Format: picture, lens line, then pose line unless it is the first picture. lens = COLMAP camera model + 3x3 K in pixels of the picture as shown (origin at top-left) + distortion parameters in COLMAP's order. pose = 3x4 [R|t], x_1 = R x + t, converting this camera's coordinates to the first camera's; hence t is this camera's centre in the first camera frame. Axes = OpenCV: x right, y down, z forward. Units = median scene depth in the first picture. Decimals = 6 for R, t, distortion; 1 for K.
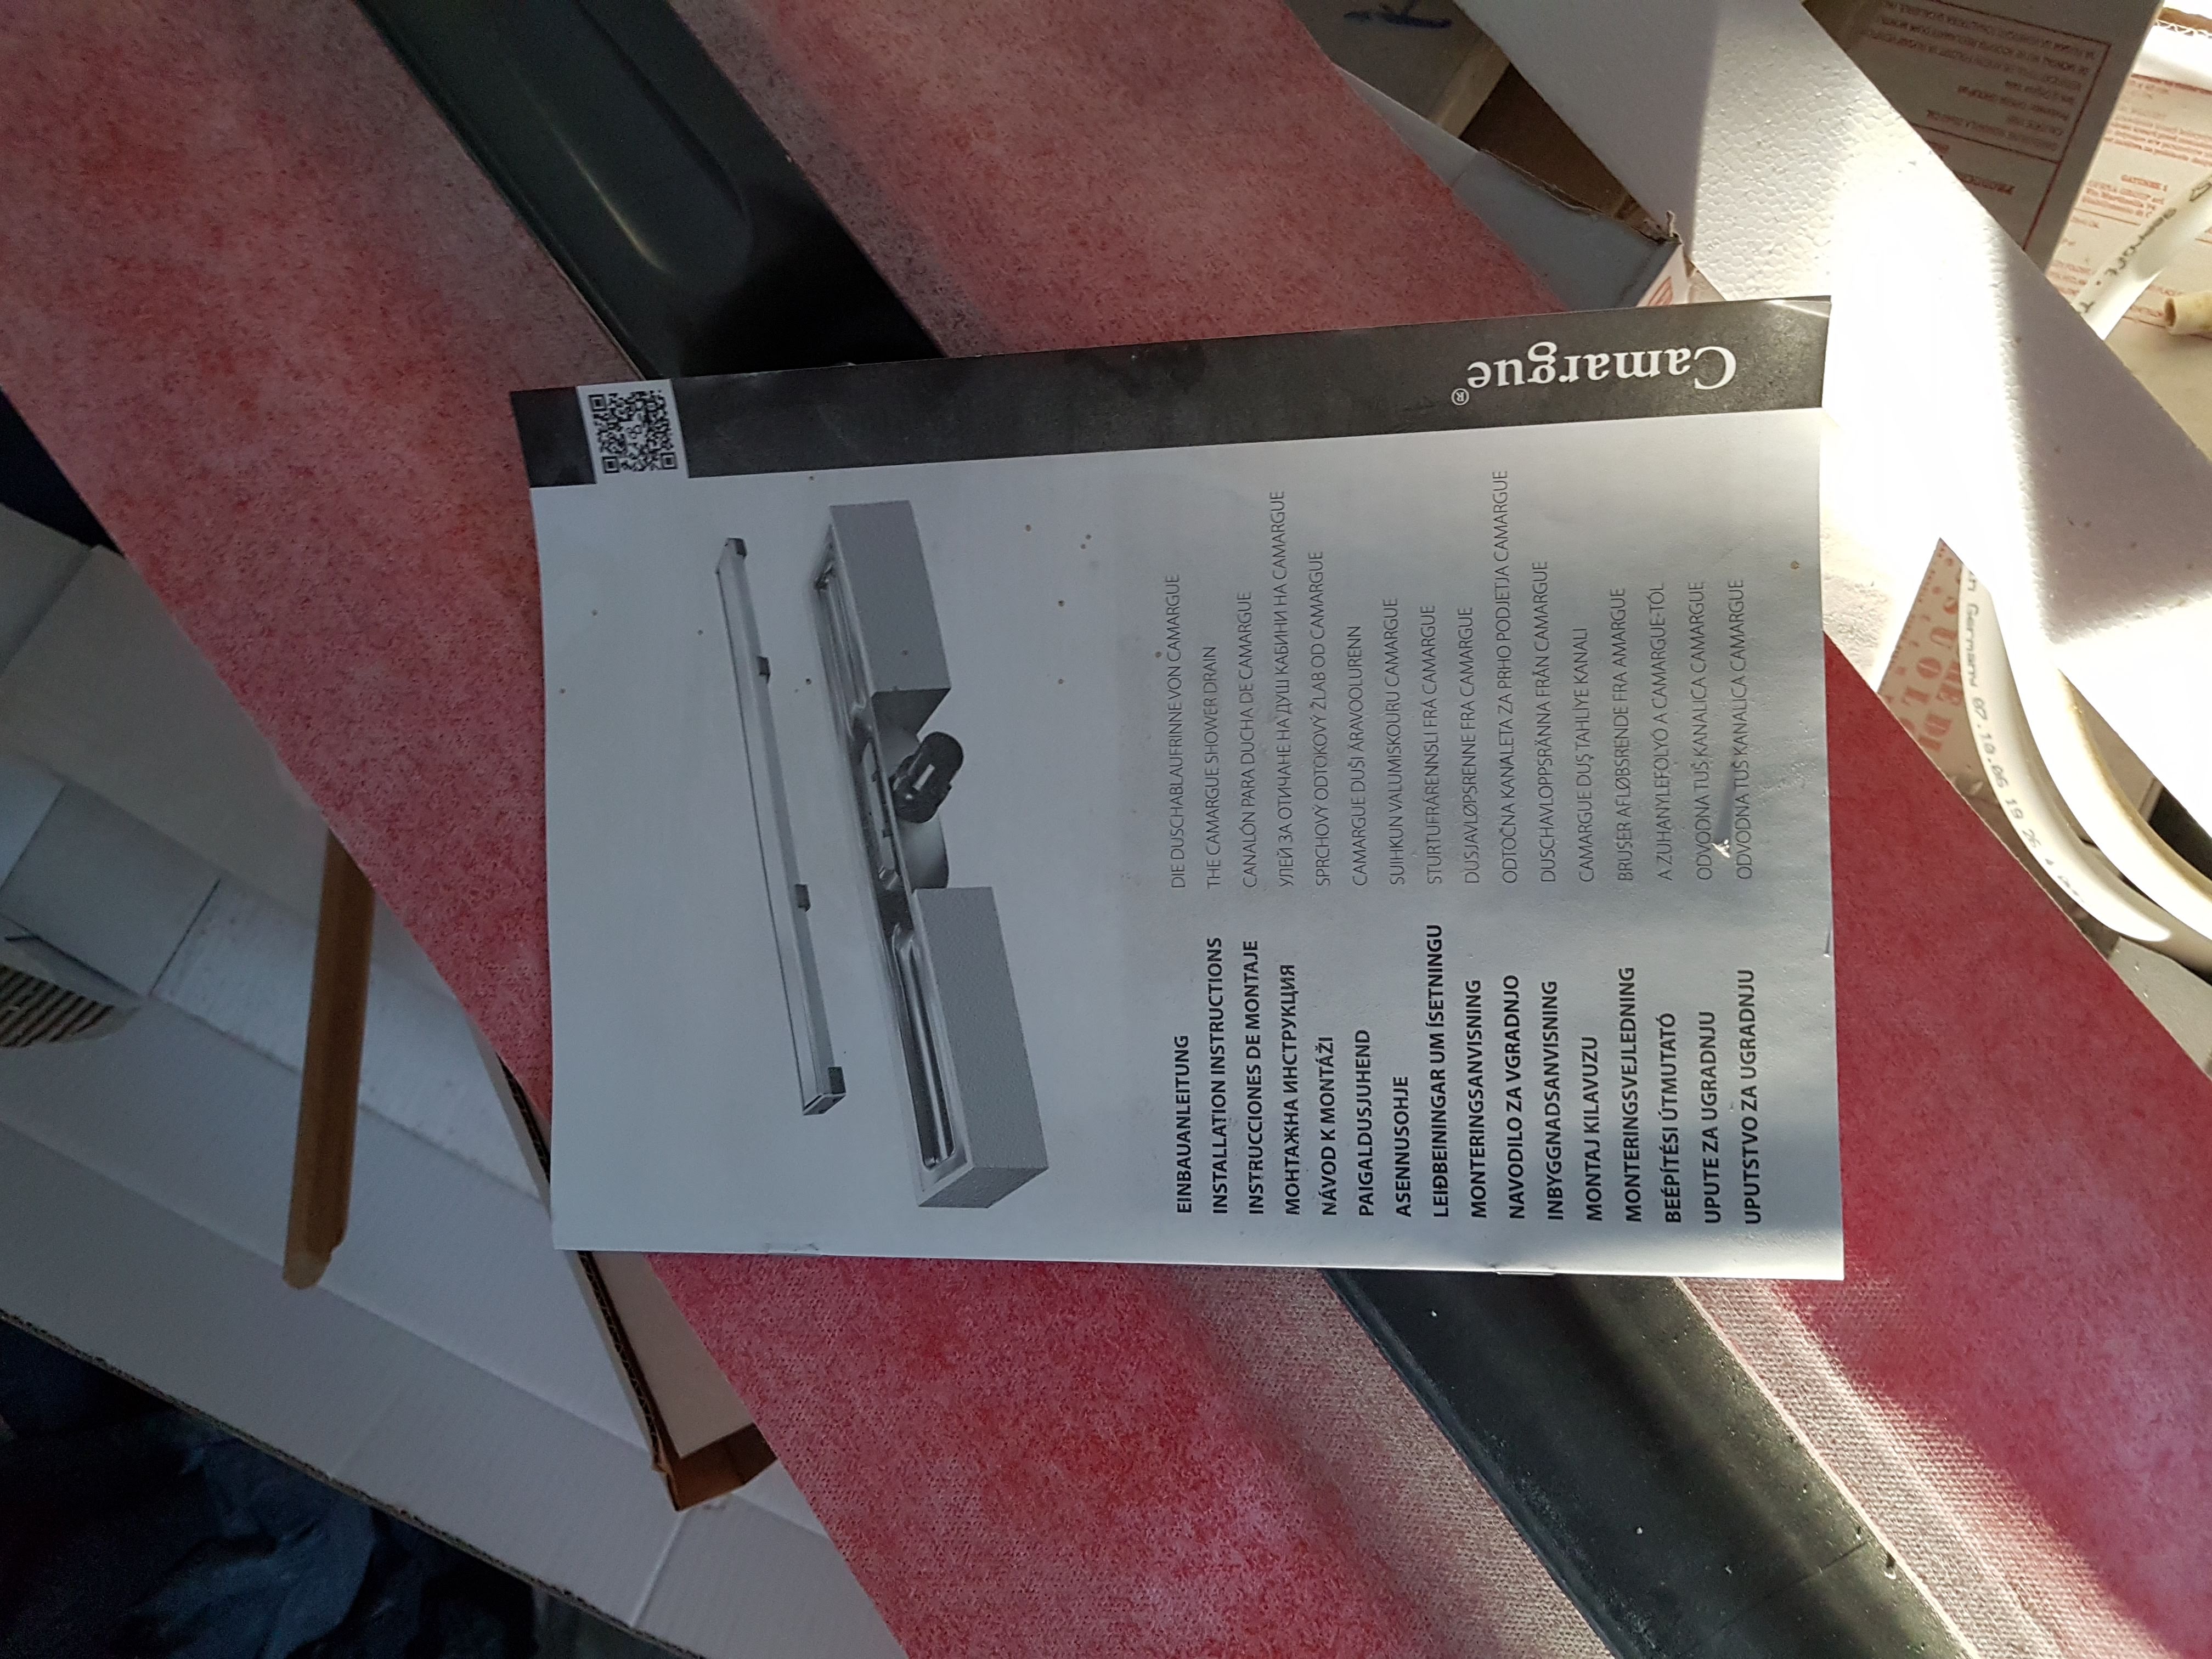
lens RADIAL K [[1685.1, 0, 1103.9], [0, 1685.1, 857.4], [0, 0, 1]] dist [0.007662, -0.005272]
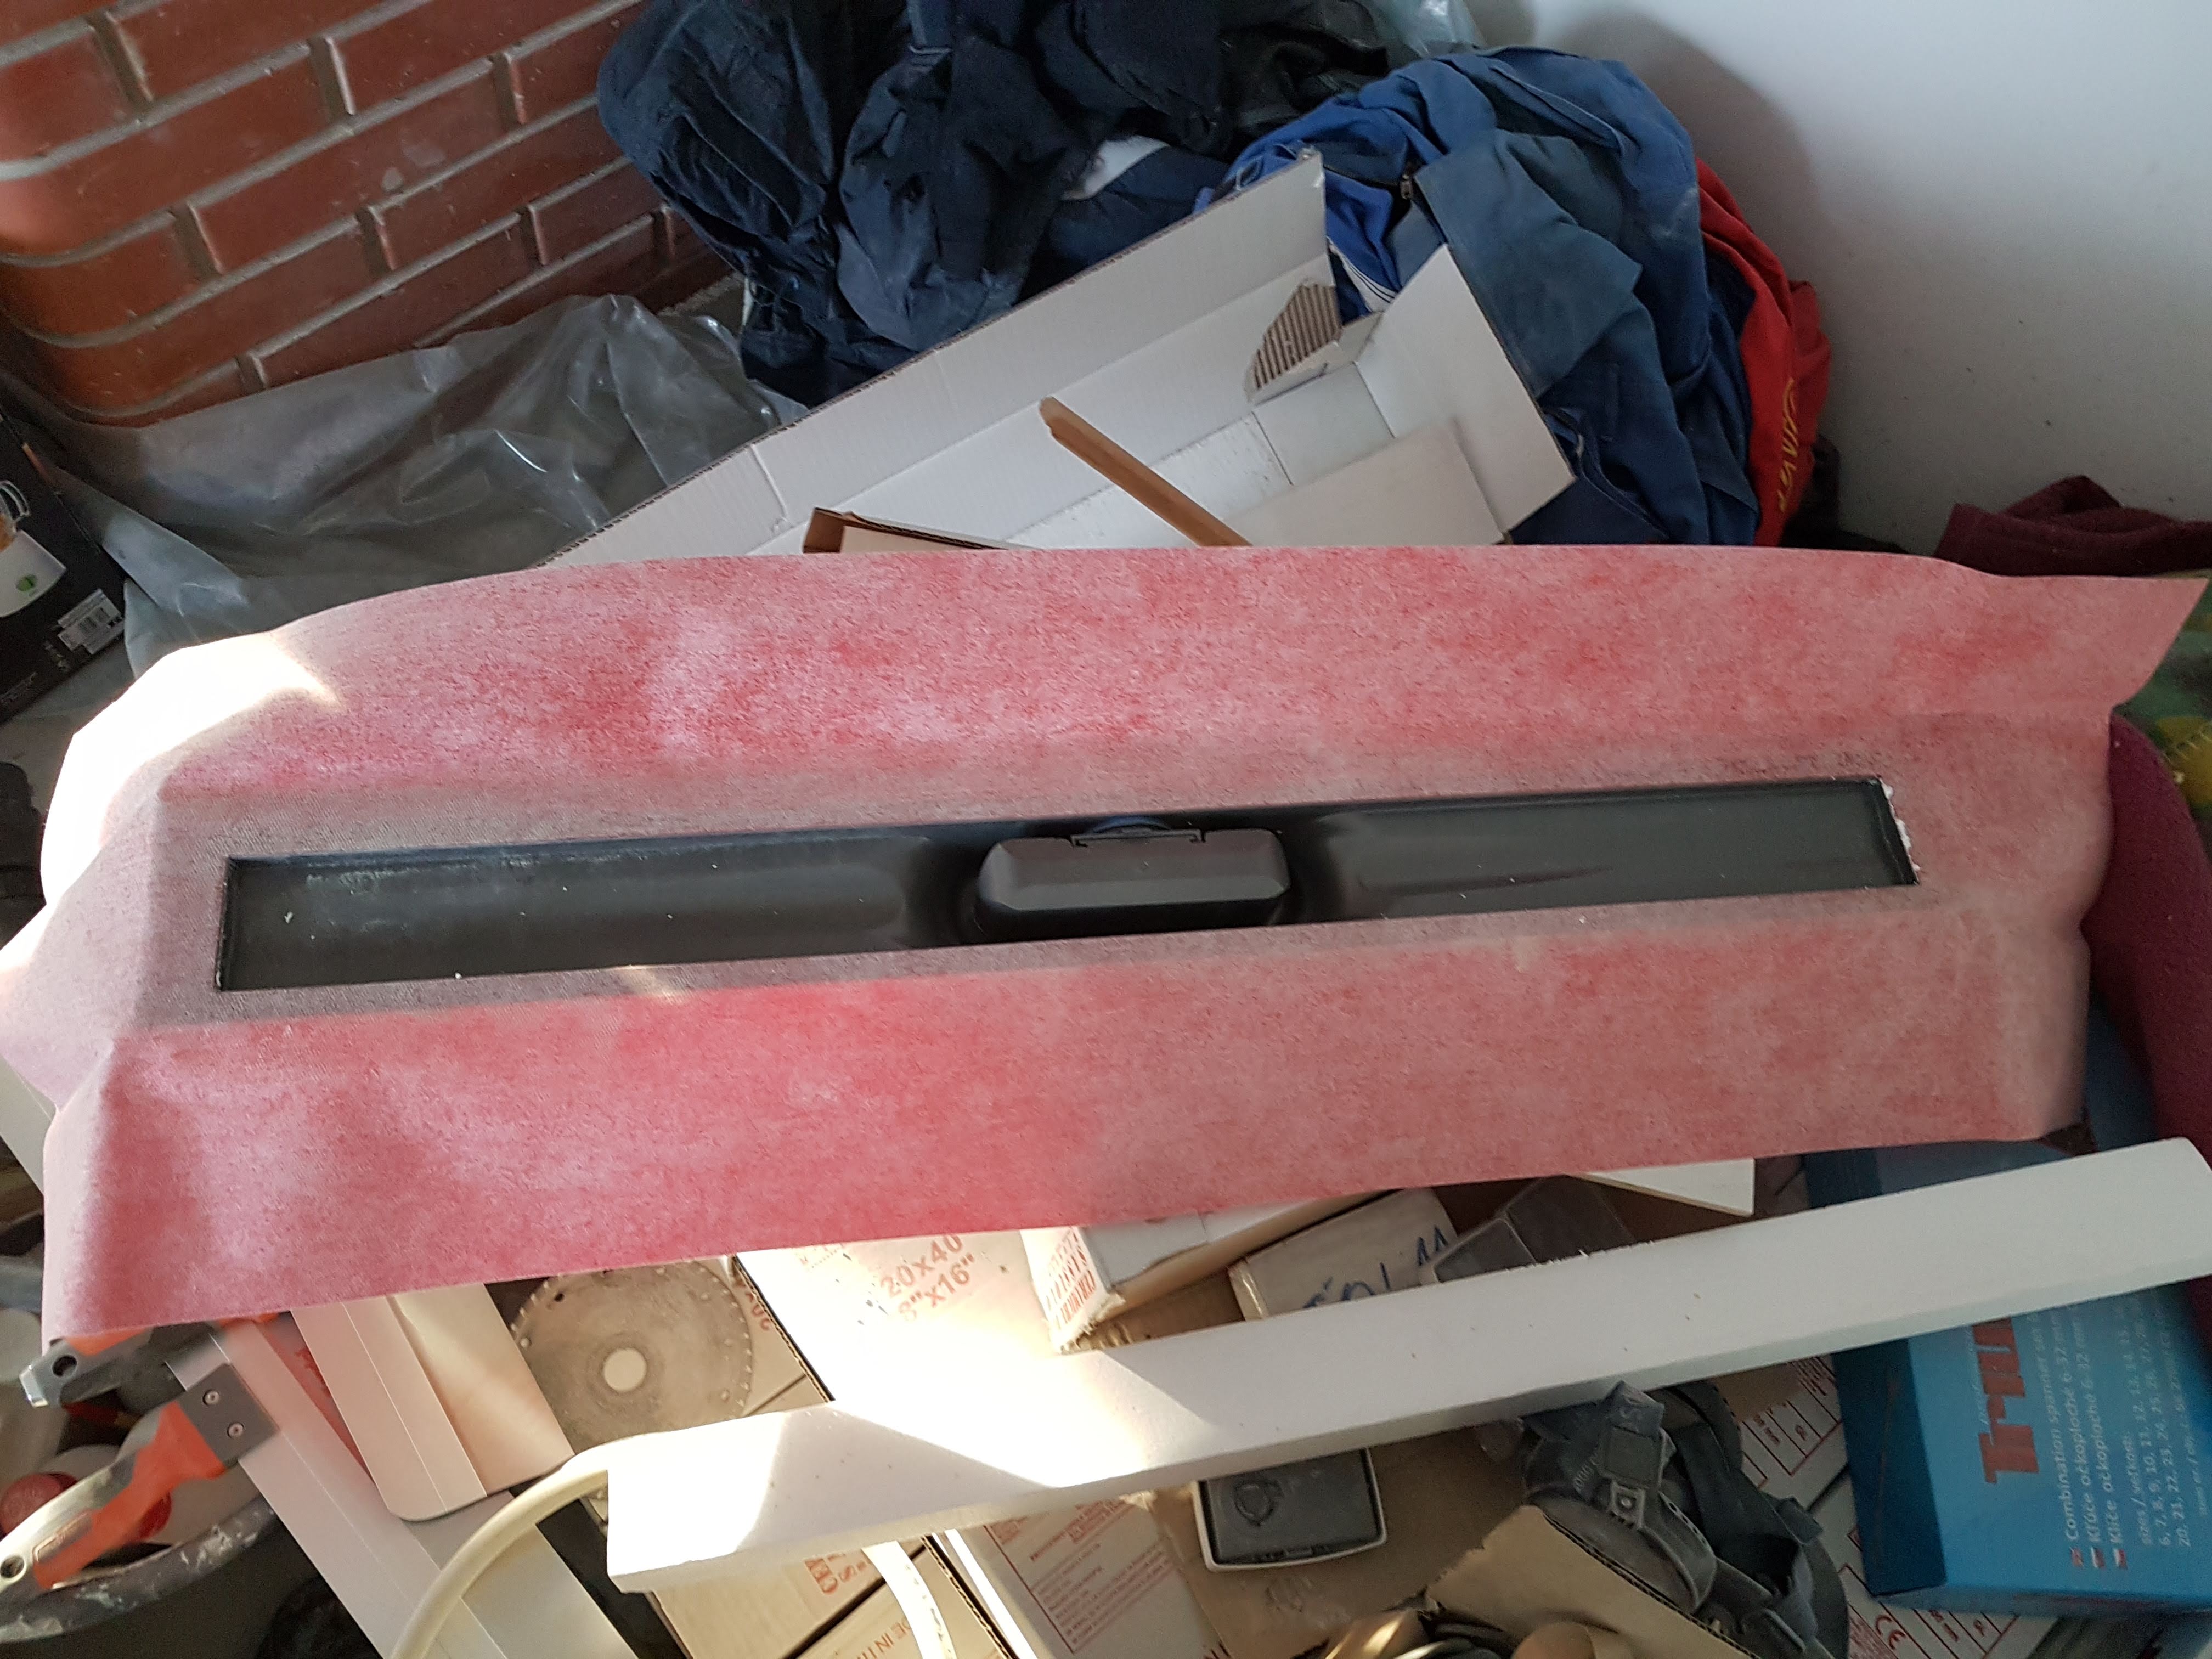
lens RADIAL K [[1685.1, 0, 1103.9], [0, 1685.1, 857.4], [0, 0, 1]] dist [0.007662, -0.005272]
pose [[-0.531686, 0.824469, -0.193805, 0.174795], [-0.844400, -0.533741, 0.045938, -0.108542], [-0.065567, 0.188074, 0.979964, -0.515215]]
